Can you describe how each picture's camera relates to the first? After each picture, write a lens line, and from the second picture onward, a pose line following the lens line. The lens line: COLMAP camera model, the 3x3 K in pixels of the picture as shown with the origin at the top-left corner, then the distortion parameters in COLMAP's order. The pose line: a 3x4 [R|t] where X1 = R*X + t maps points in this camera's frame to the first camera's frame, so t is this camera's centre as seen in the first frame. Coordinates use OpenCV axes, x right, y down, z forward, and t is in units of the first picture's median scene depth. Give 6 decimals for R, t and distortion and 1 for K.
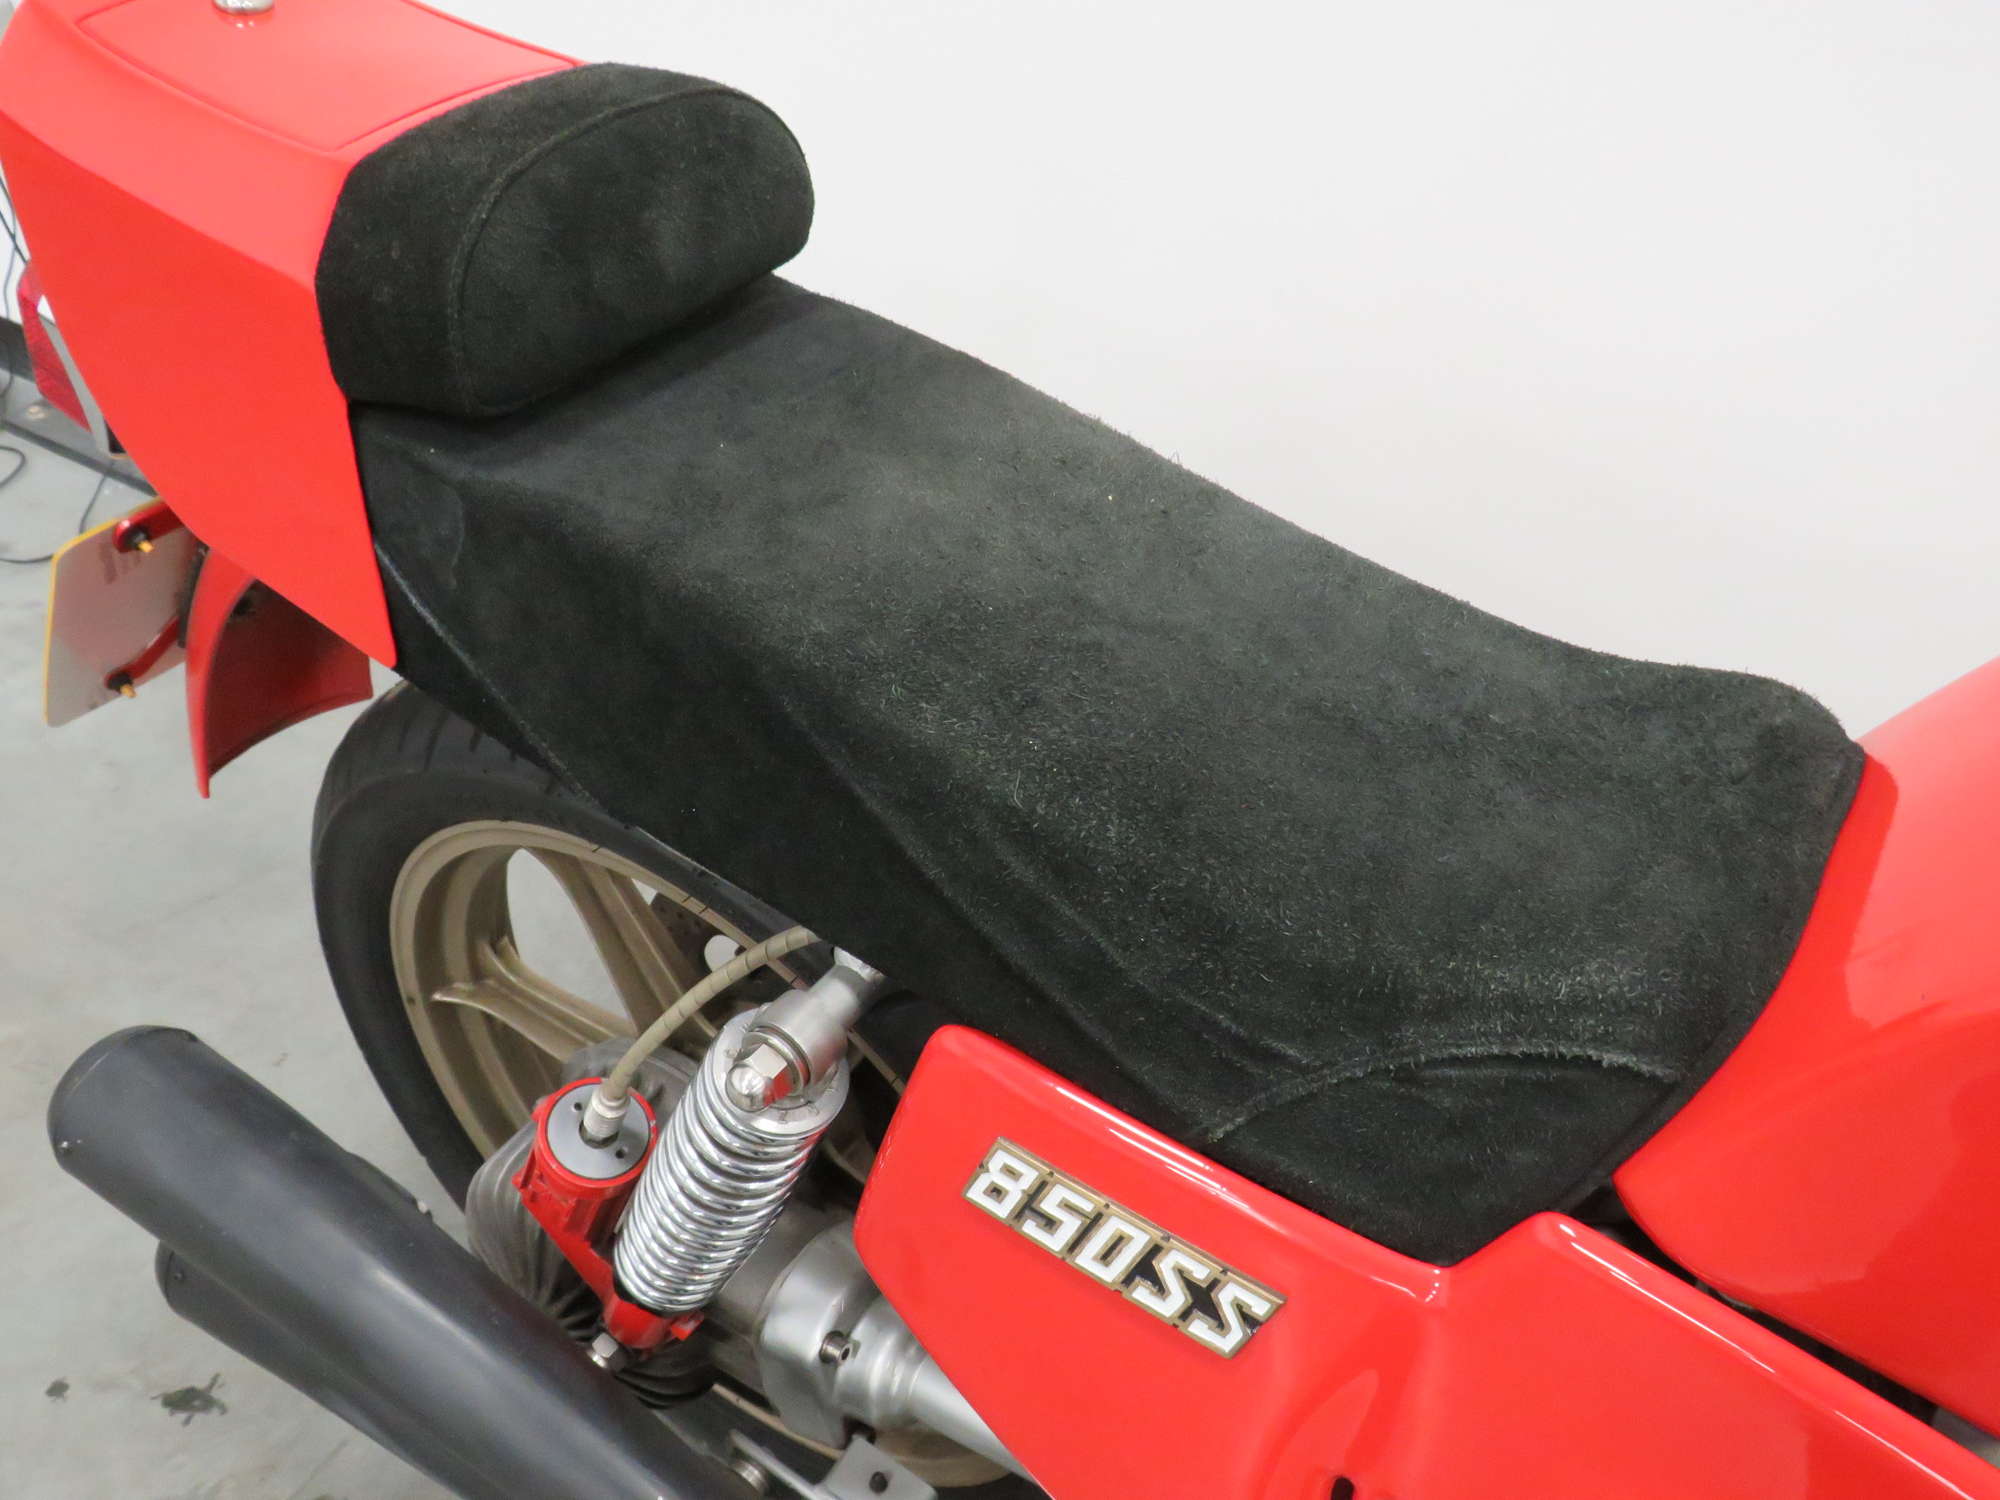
lens RADIAL K [[1699.1, 0, 1000.0], [0, 1699.1, 750.0], [0, 0, 1]] dist [-0.007248, -0.005159]
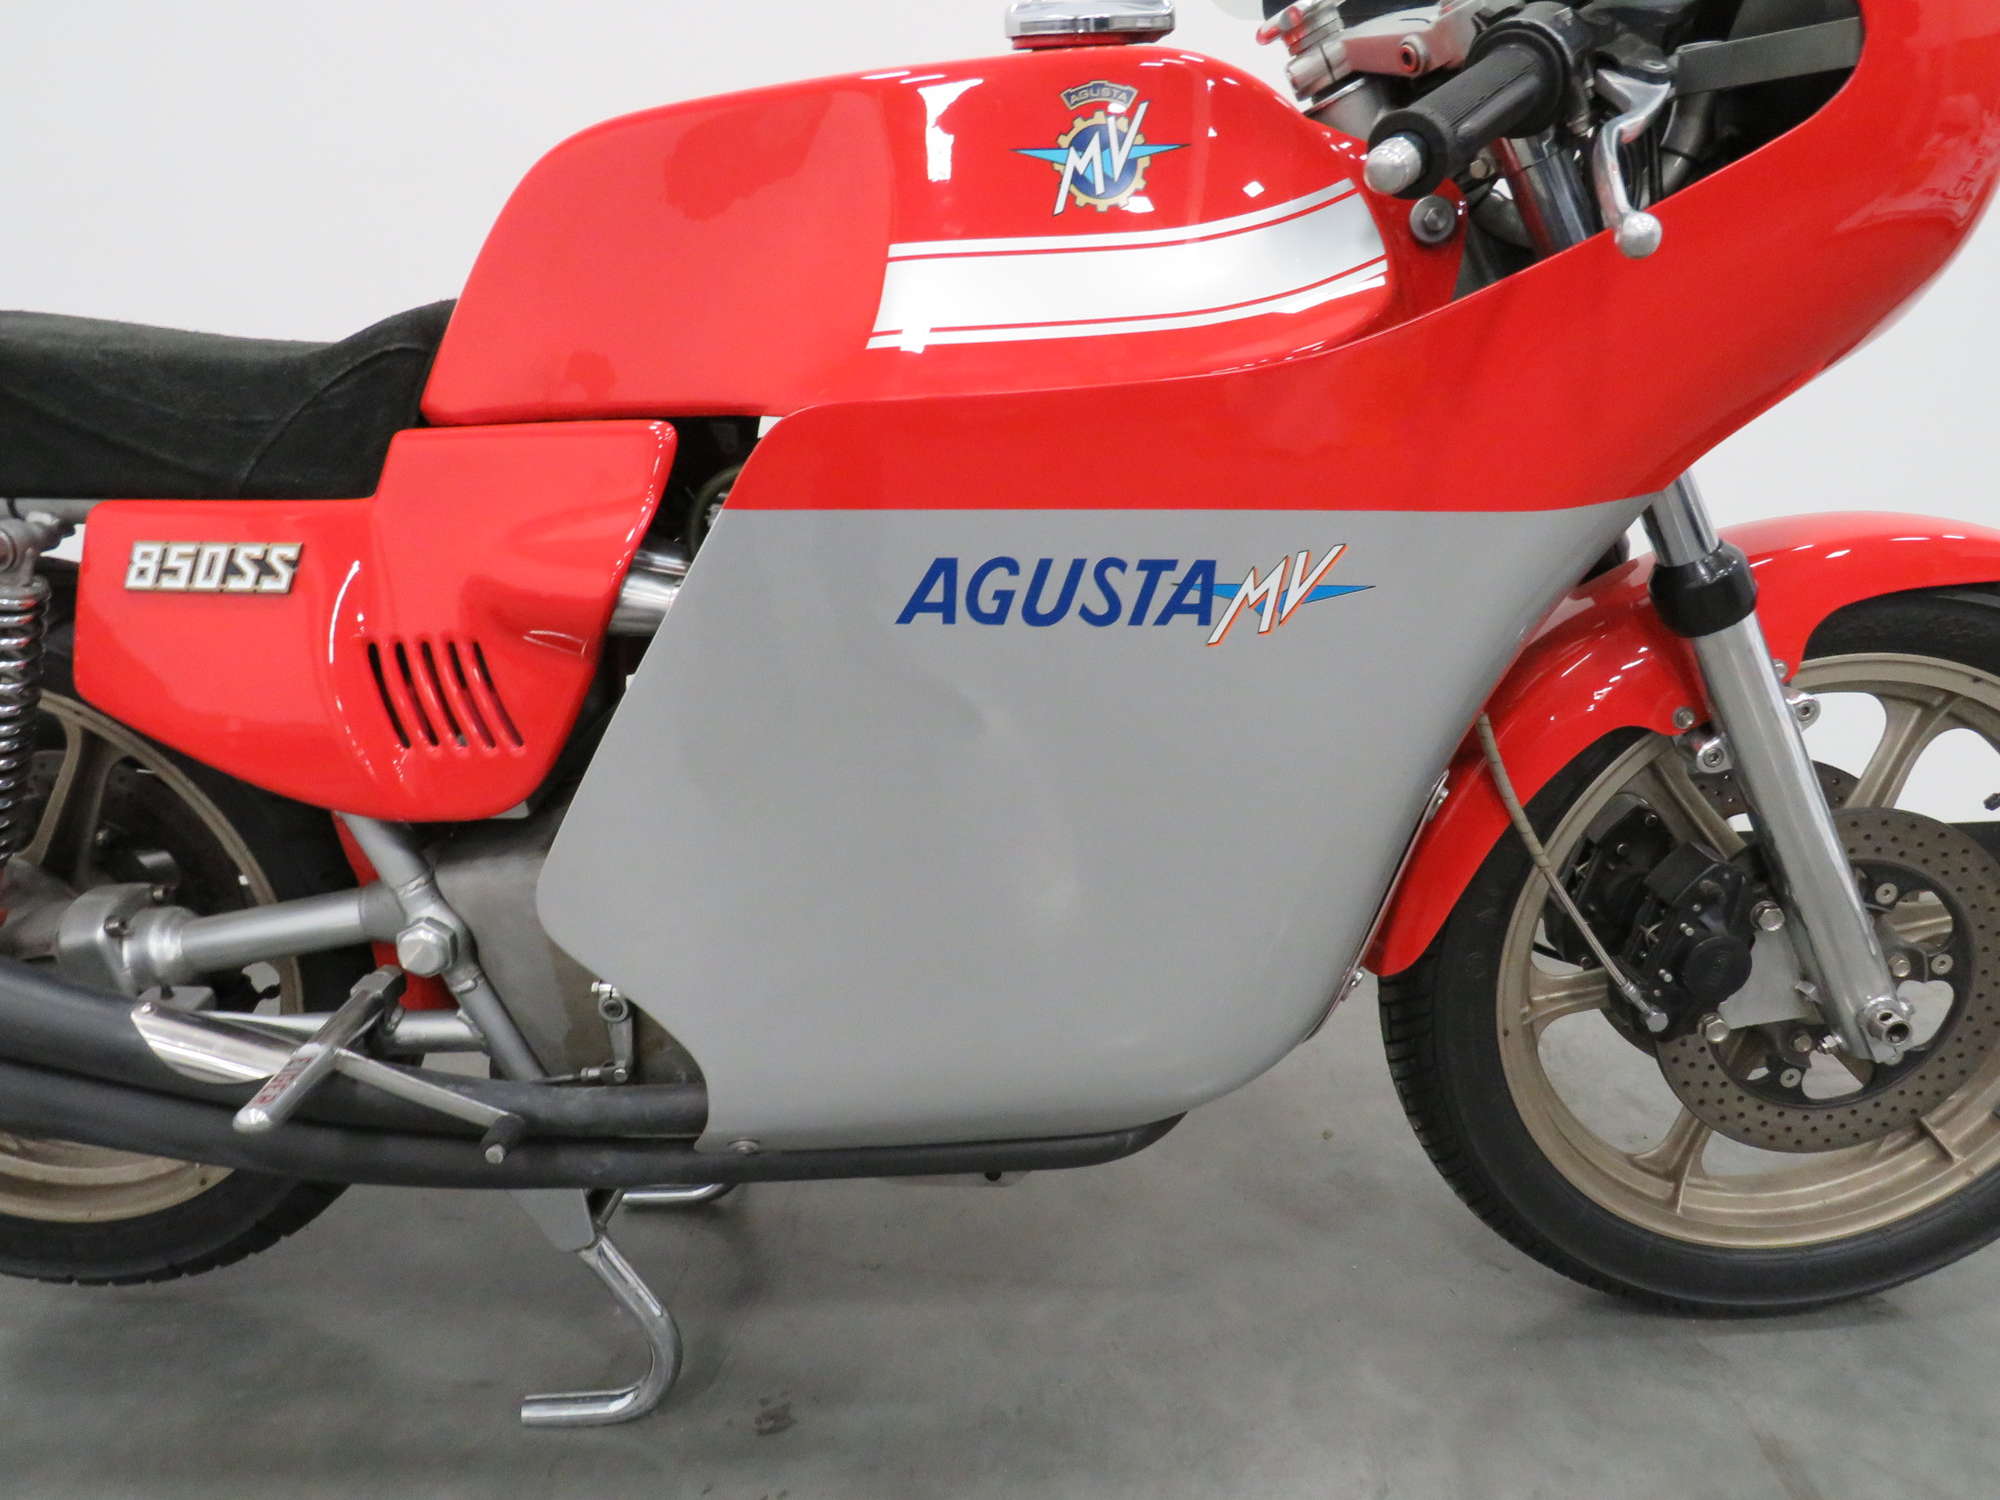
lens RADIAL K [[1436.4, 0, 990.8], [0, 1436.4, 752.5], [0, 0, 1]] dist [-0.044978, 0.026219]
pose [[0.849399, -0.230949, 0.474535, 0.005374], [0.383310, 0.888031, -0.253919, 1.190393], [-0.362759, 0.397573, 0.842818, -0.558970]]
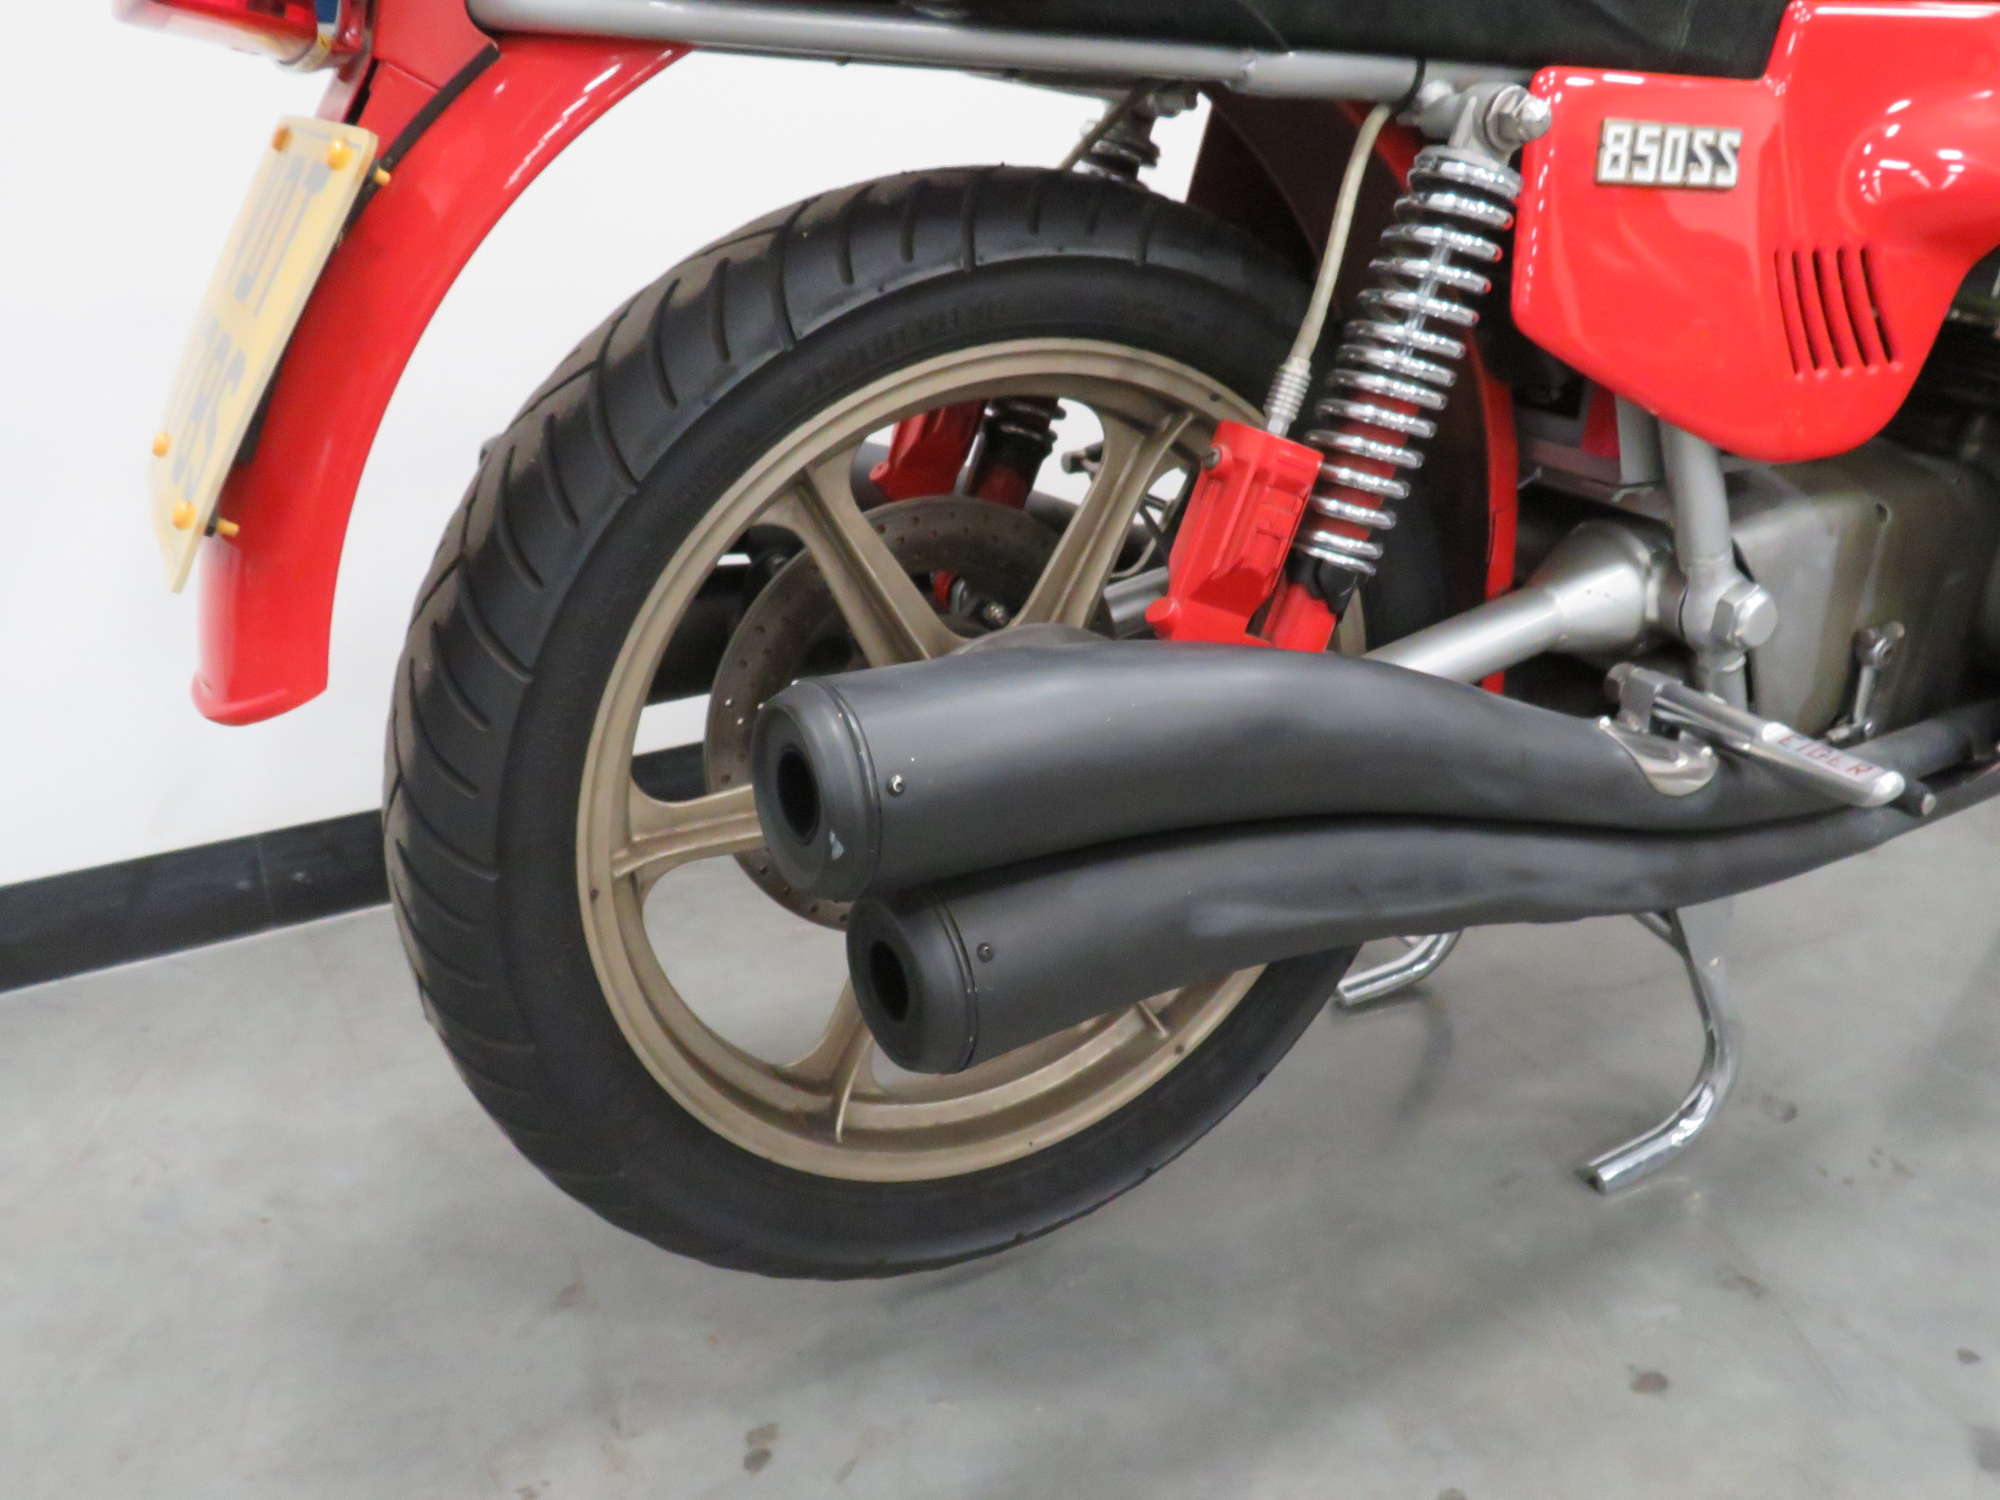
lens RADIAL K [[1699.1, 0, 1000.0], [0, 1699.1, 750.0], [0, 0, 1]] dist [-0.007248, -0.005159]
pose [[0.455623, -0.366055, 0.811425, -1.638469], [0.572125, 0.818754, 0.048108, 0.306139], [-0.681968, 0.442318, 0.582473, 0.743146]]
